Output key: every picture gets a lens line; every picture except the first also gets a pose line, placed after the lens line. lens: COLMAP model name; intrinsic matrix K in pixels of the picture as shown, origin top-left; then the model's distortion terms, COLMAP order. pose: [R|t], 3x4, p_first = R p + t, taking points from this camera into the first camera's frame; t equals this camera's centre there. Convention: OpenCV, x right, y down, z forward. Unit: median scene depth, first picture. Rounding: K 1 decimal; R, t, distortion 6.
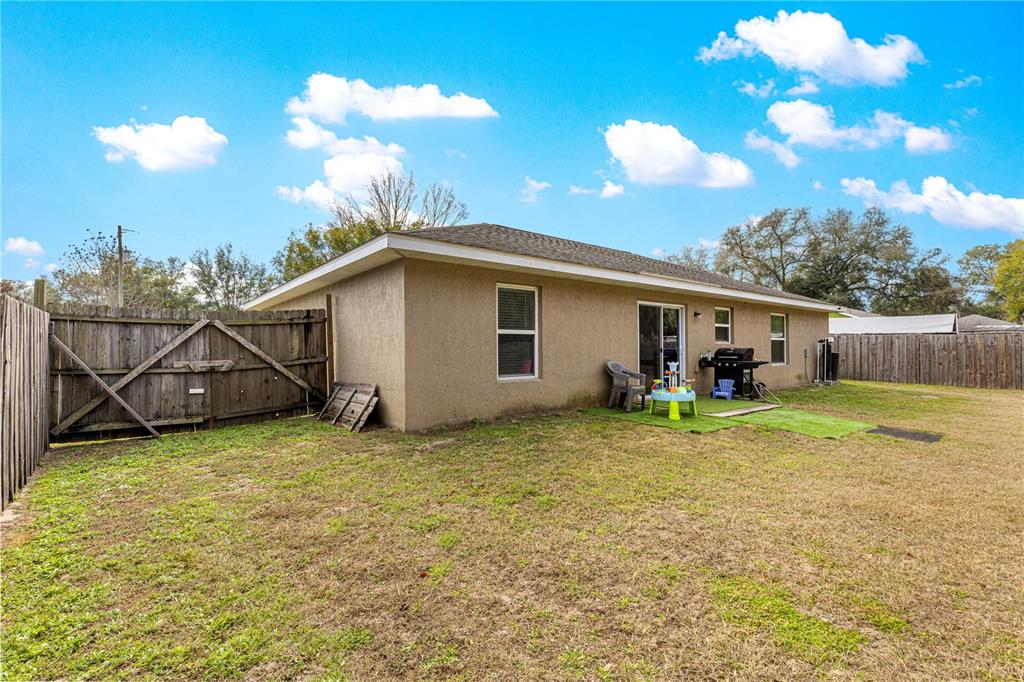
lens RADIAL K [[463.8, 0, 508.8], [0, 463.8, 338.2], [0, 0, 1]] dist [0.007845, -0.000322]
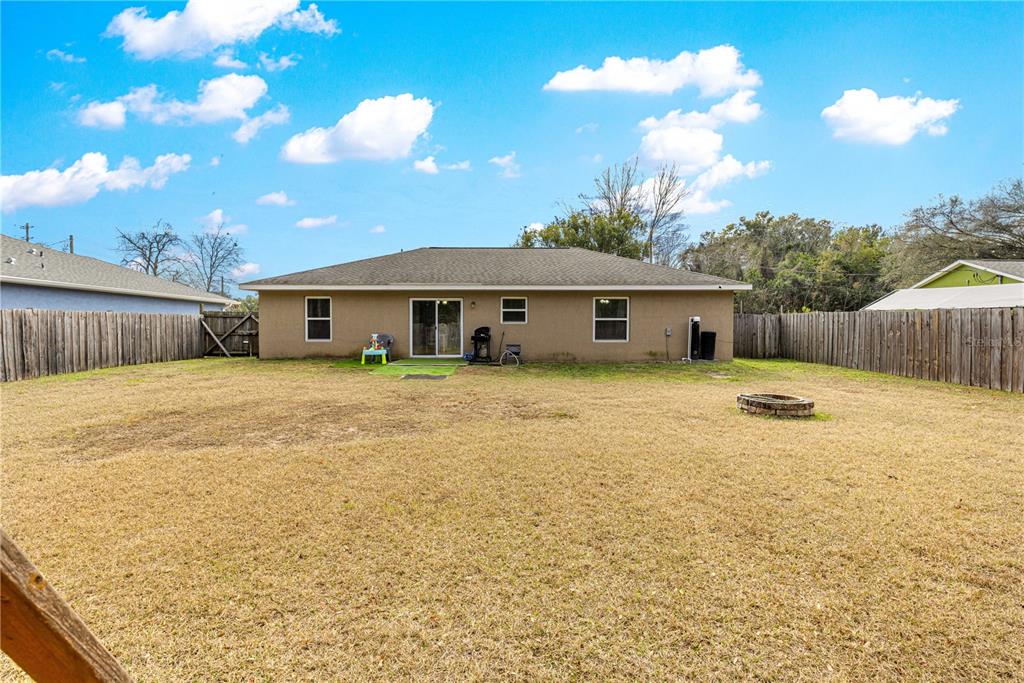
lens RADIAL K [[463.8, 0, 508.8], [0, 463.8, 338.7], [0, 0, 1]] dist [0.007845, -0.000322]
pose [[0.781475, 0.020181, -0.623610, 1.097145], [0.009810, 0.998956, 0.044622, -0.004102], [0.623859, -0.040988, 0.780461, -0.062120]]
